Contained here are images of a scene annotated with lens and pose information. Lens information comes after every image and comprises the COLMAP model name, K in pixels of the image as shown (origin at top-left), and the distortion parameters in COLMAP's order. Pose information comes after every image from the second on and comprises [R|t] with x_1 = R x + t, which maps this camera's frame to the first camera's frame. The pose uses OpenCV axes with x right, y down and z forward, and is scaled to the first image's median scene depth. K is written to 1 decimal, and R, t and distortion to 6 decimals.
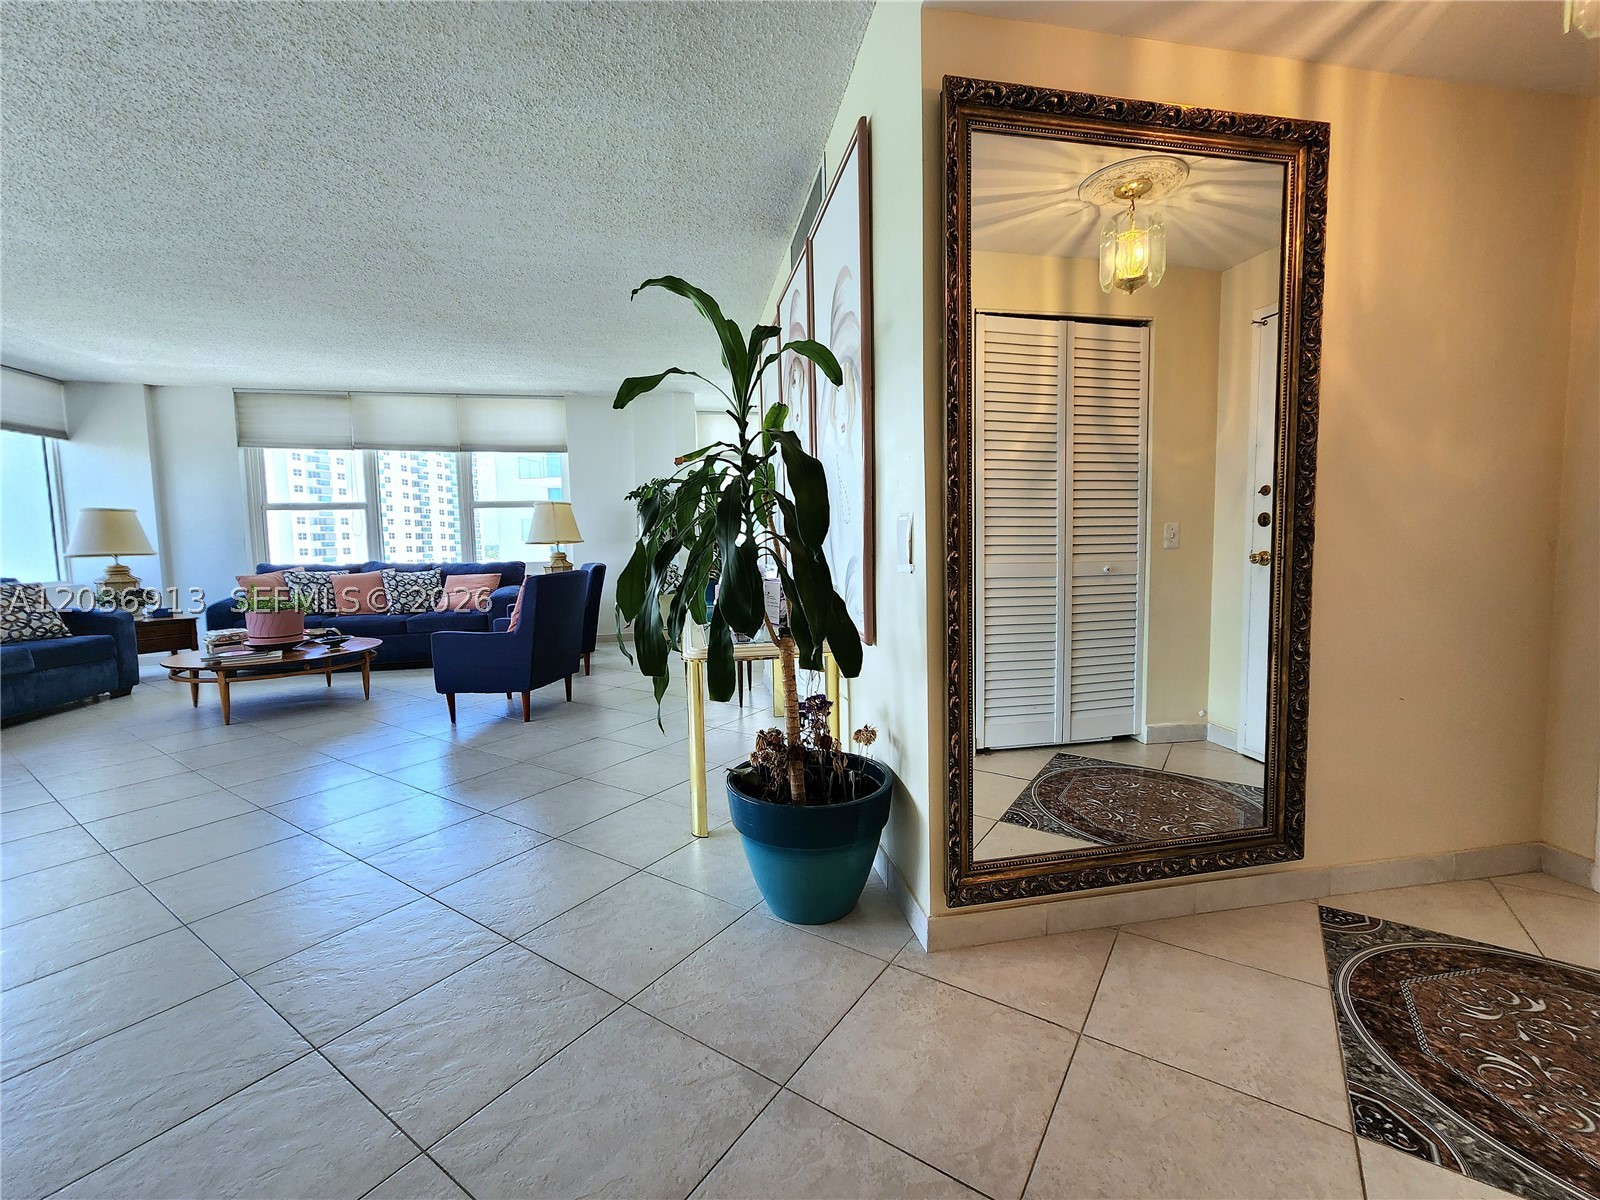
lens RADIAL K [[662.2, 0, 799.6], [0, 662.2, 586.1], [0, 0, 1]] dist [0.005751, -0.001040]
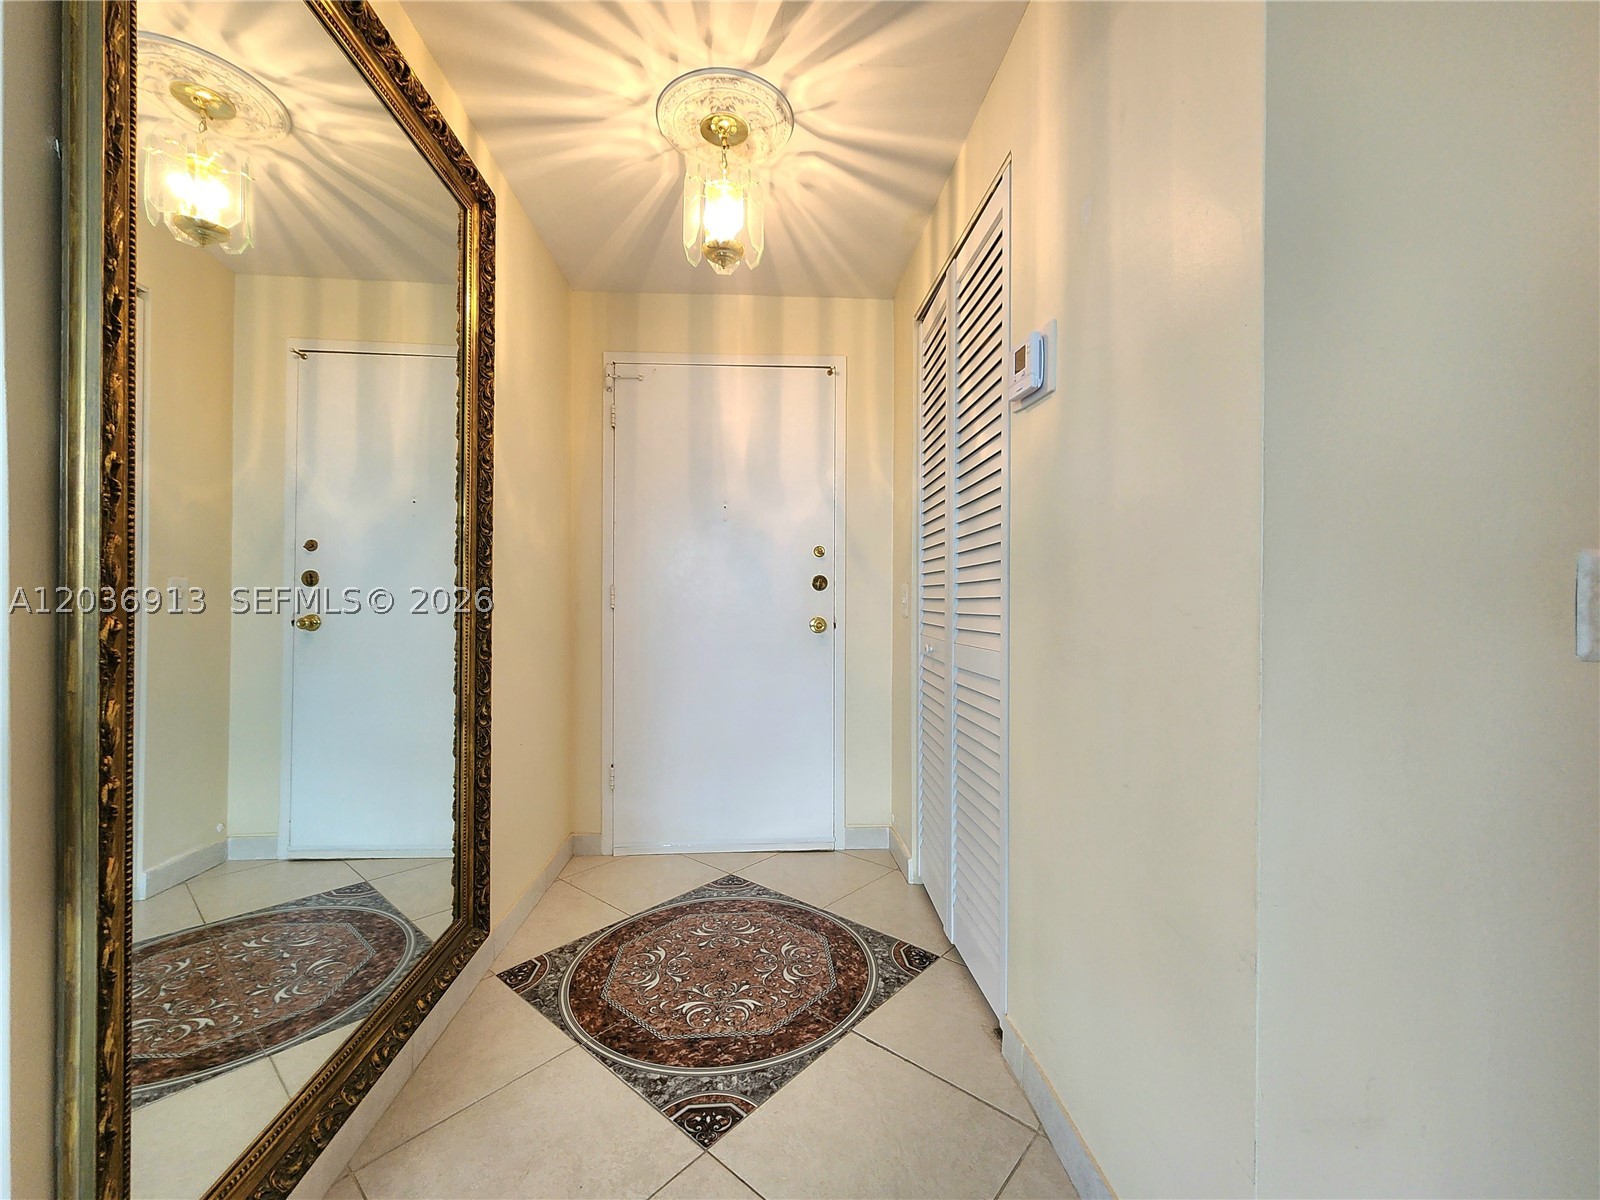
lens RADIAL K [[662.2, 0, 802.5], [0, 662.2, 594.6], [0, 0, 1]] dist [0.005751, -0.001040]
pose [[0.121651, 0.017853, 0.992412, -0.152541], [0.066720, 0.997430, -0.026122, -0.021486], [-0.990328, 0.069391, 0.120147, 0.441717]]
